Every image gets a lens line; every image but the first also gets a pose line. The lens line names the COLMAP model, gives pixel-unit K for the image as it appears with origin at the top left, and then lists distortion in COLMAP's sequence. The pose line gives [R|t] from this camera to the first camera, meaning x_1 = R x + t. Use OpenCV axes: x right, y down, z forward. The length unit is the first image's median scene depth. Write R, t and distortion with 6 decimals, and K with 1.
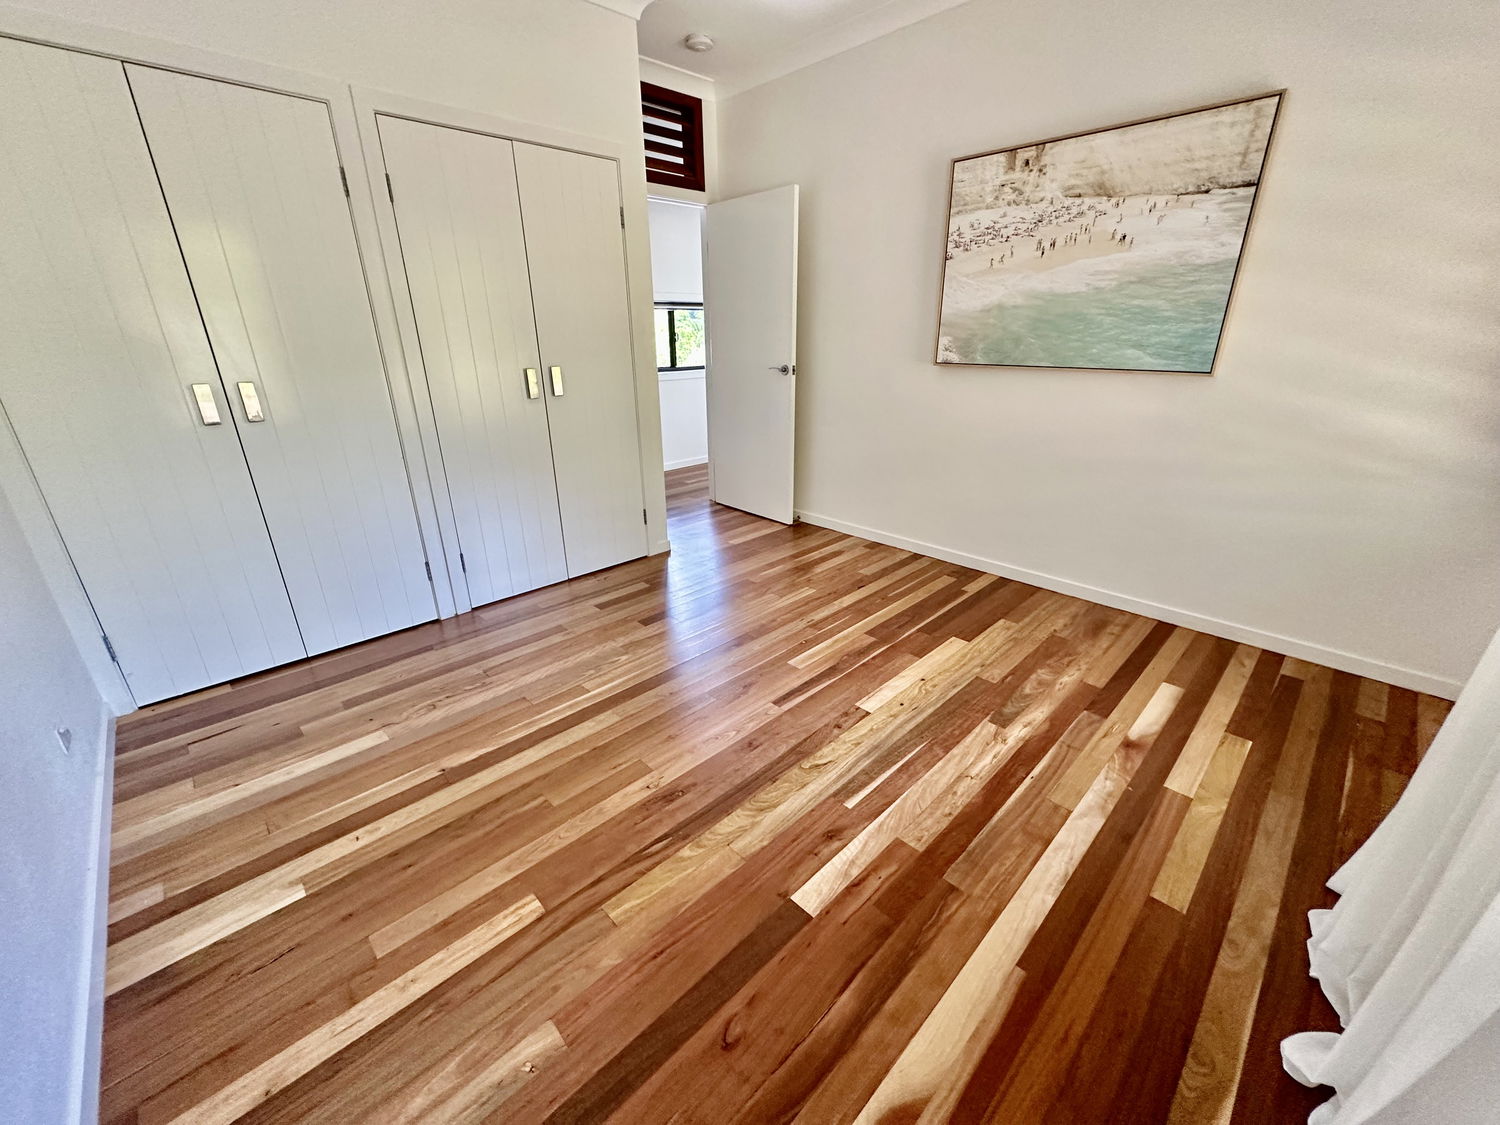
lens RADIAL K [[601.4, 0, 762.2], [0, 601.4, 565.1], [0, 0, 1]] dist [0.000788, 0.000006]
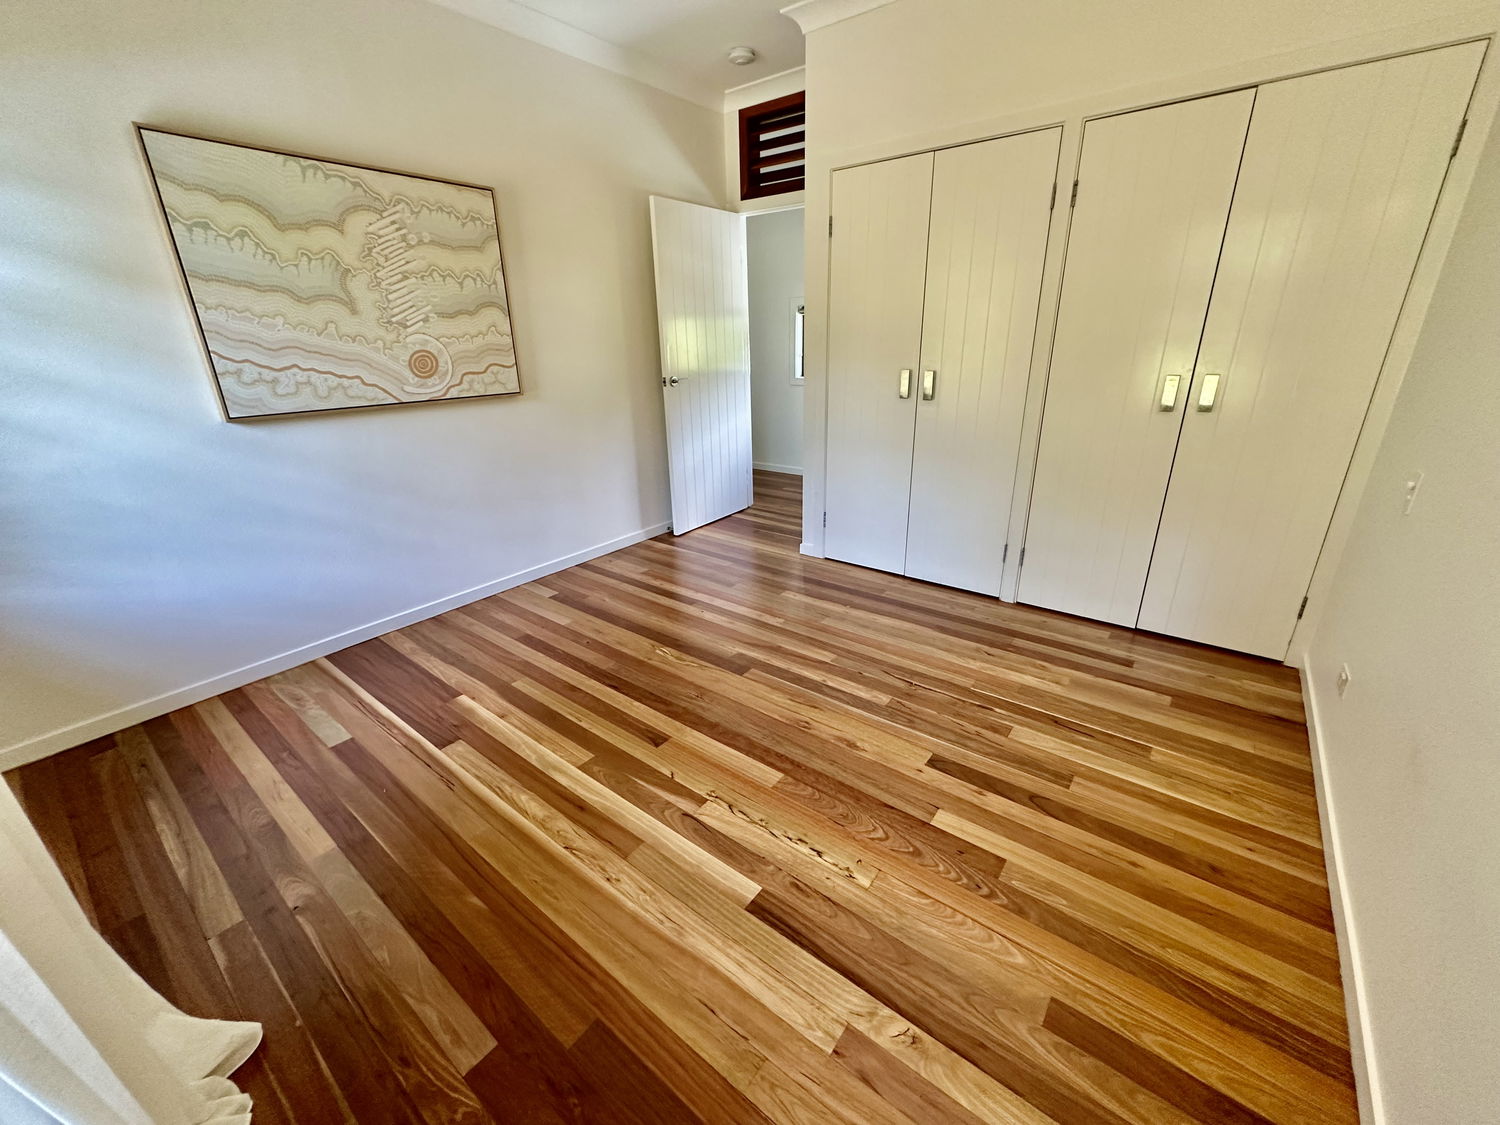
lens RADIAL K [[601.4, 0, 761.7], [0, 601.4, 560.6], [0, 0, 1]] dist [0.000788, 0.000006]
pose [[0.141078, 0.348763, -0.926532, 0.378416], [-0.343661, 0.894947, 0.284546, -0.131463], [0.928436, 0.278269, 0.246114, 0.329920]]
